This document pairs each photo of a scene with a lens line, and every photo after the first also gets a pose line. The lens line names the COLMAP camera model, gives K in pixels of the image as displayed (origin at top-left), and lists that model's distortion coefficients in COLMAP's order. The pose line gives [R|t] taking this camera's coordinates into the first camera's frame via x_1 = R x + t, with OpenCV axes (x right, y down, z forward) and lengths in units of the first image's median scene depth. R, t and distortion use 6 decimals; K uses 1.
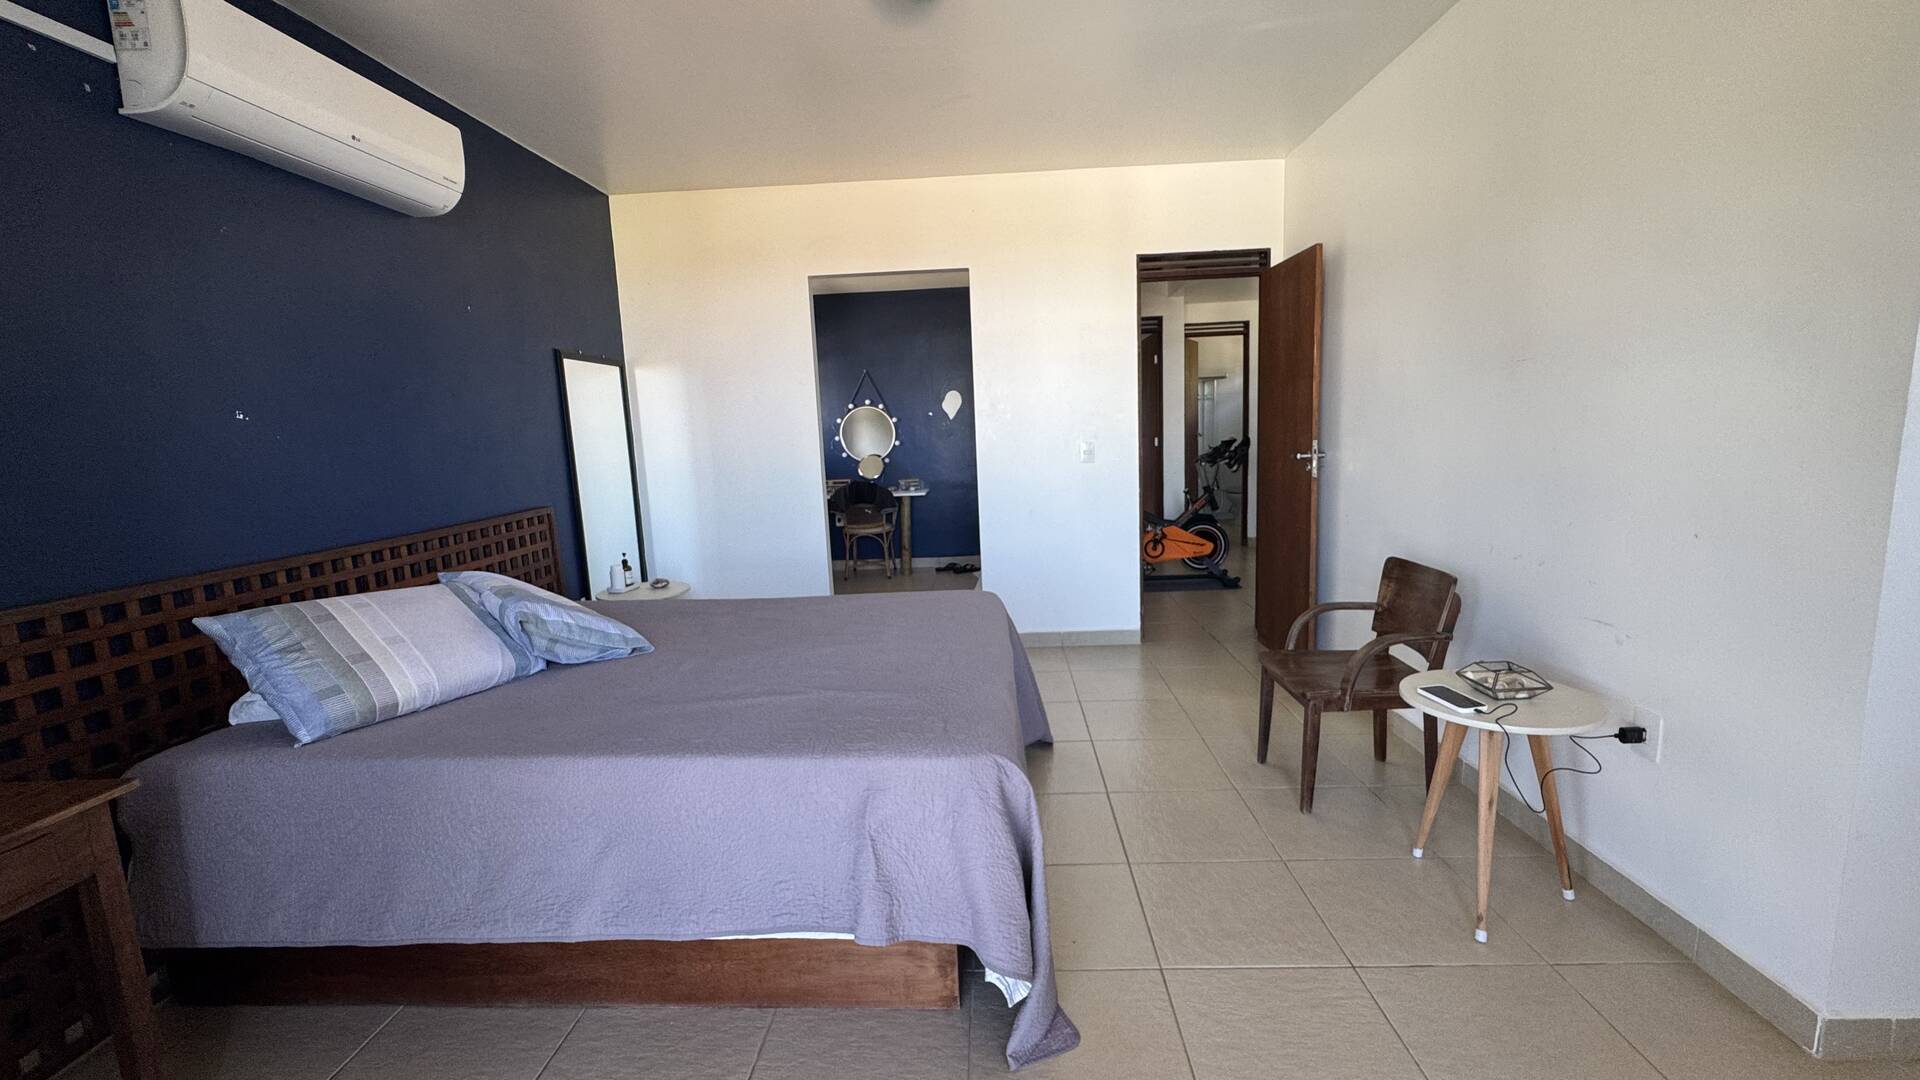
lens RADIAL K [[769.7, 0, 947.9], [0, 769.7, 536.8], [0, 0, 1]] dist [0.002065, 0.000563]
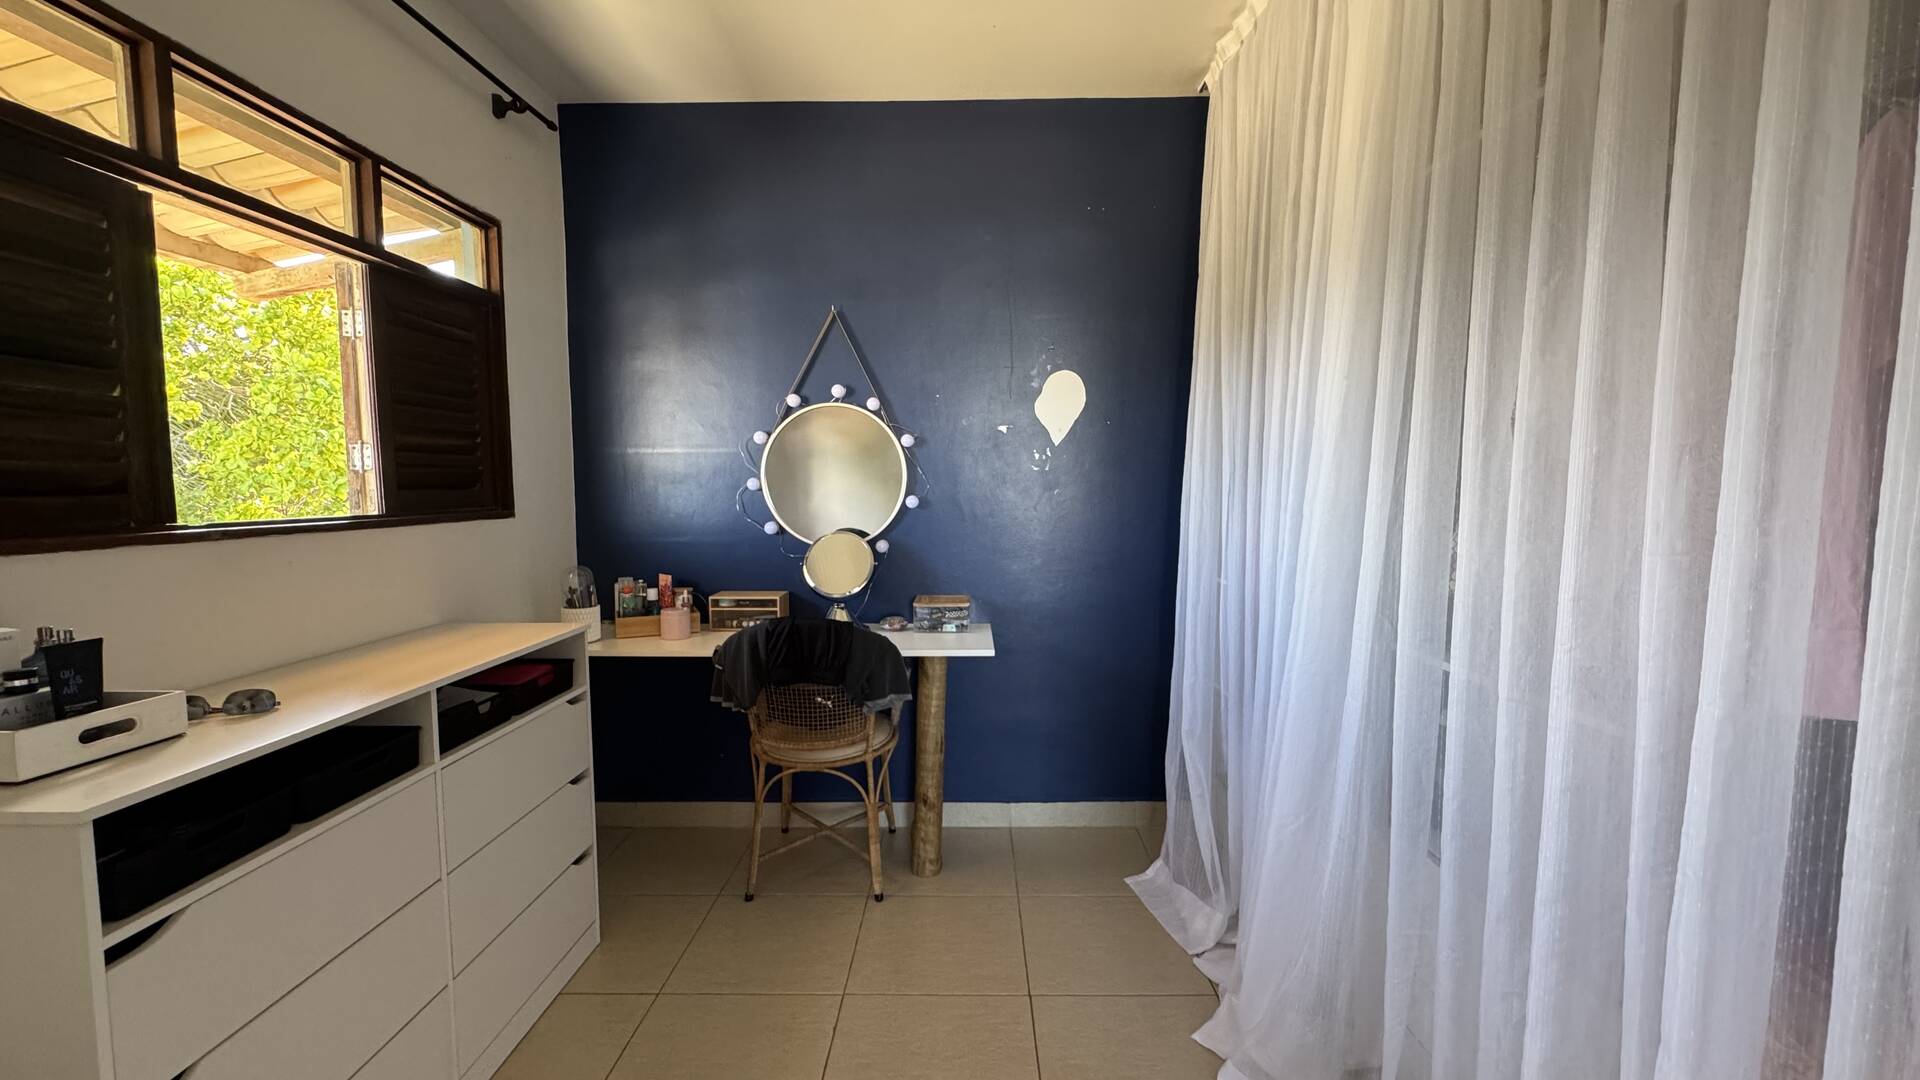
lens RADIAL K [[768.6, 0, 959.8], [0, 768.6, 538.9], [0, 0, 1]] dist [-0.002328, 0.000364]
pose [[0.998320, 0.033521, 0.047270, -0.090908], [-0.029782, 0.996533, -0.077687, -0.114204], [-0.049710, 0.076149, 0.995857, 0.952317]]
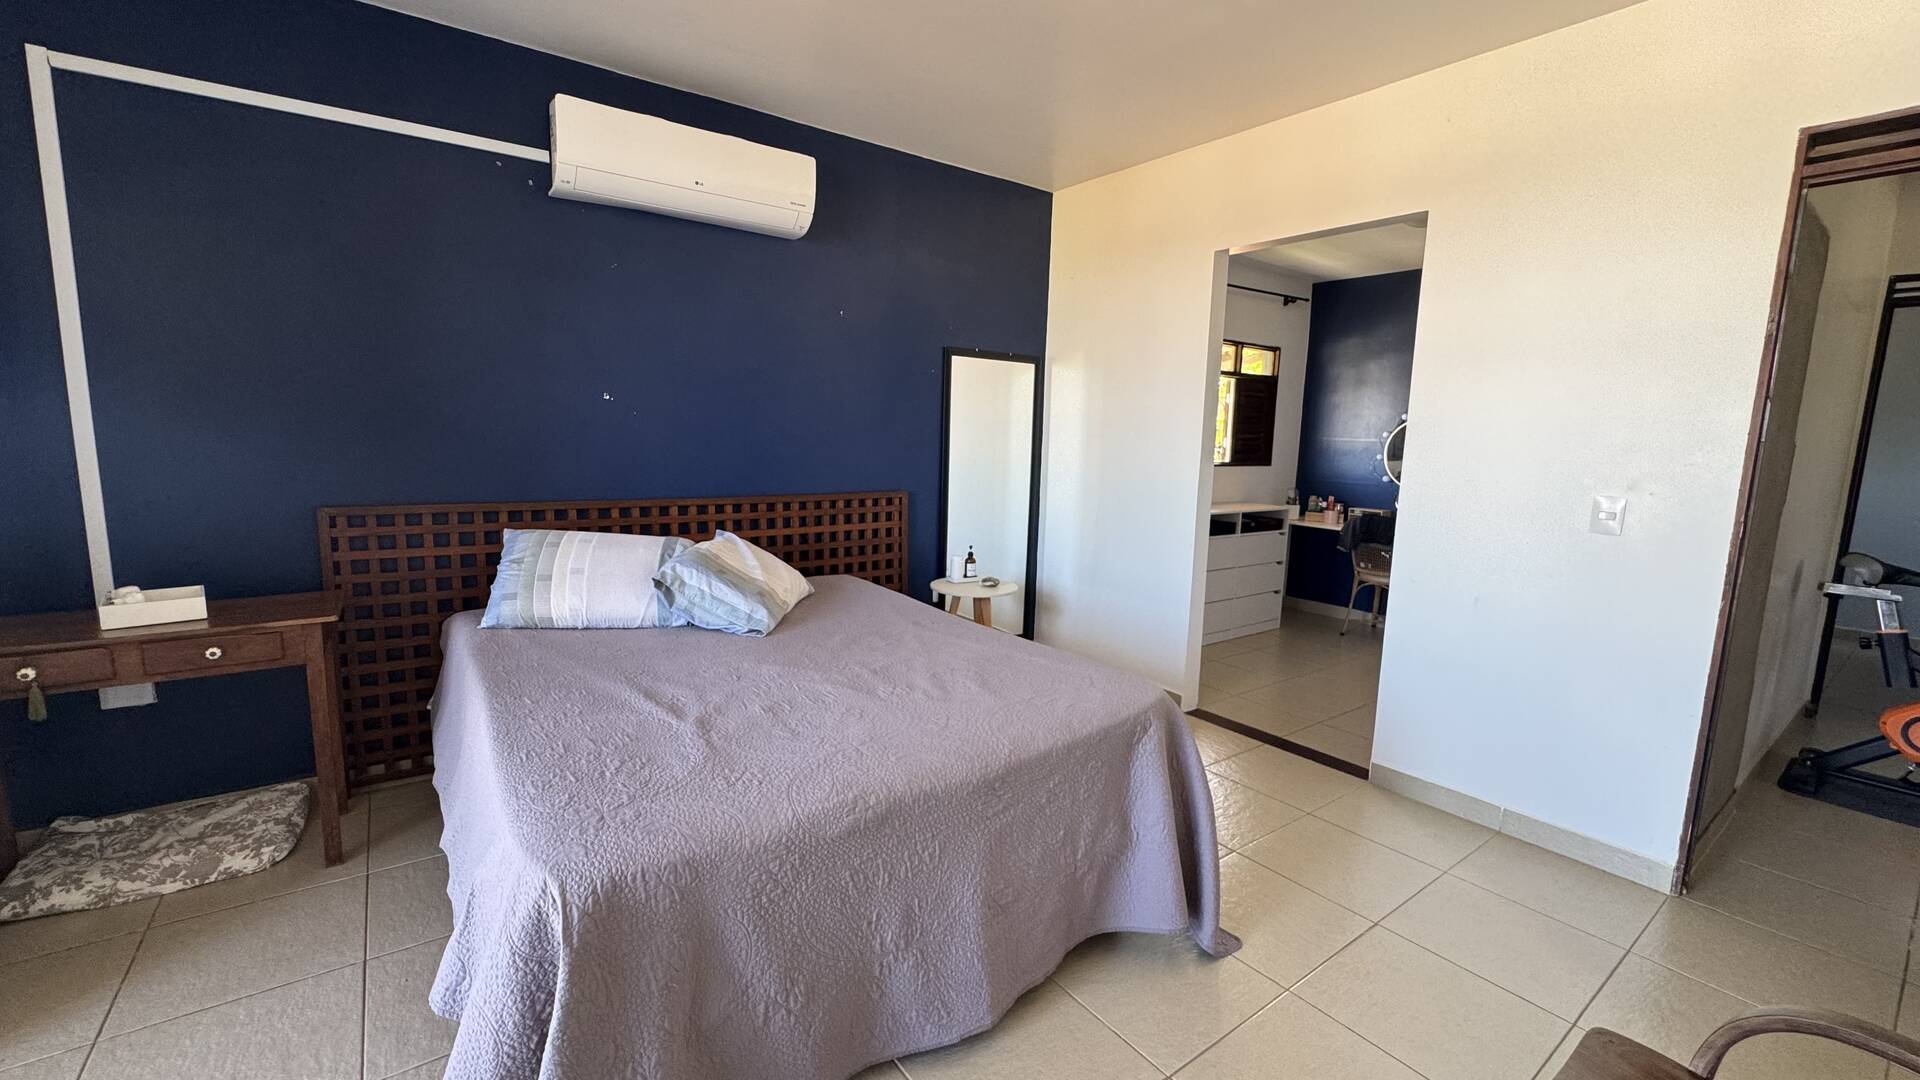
lens RADIAL K [[768.6, 0, 959.8], [0, 768.6, 538.9], [0, 0, 1]] dist [-0.002328, 0.000364]
pose [[0.637762, 0.169531, -0.751345, 0.281195], [-0.167782, 0.982630, 0.079300, -0.055673], [0.751737, 0.075488, 0.655128, 0.269121]]
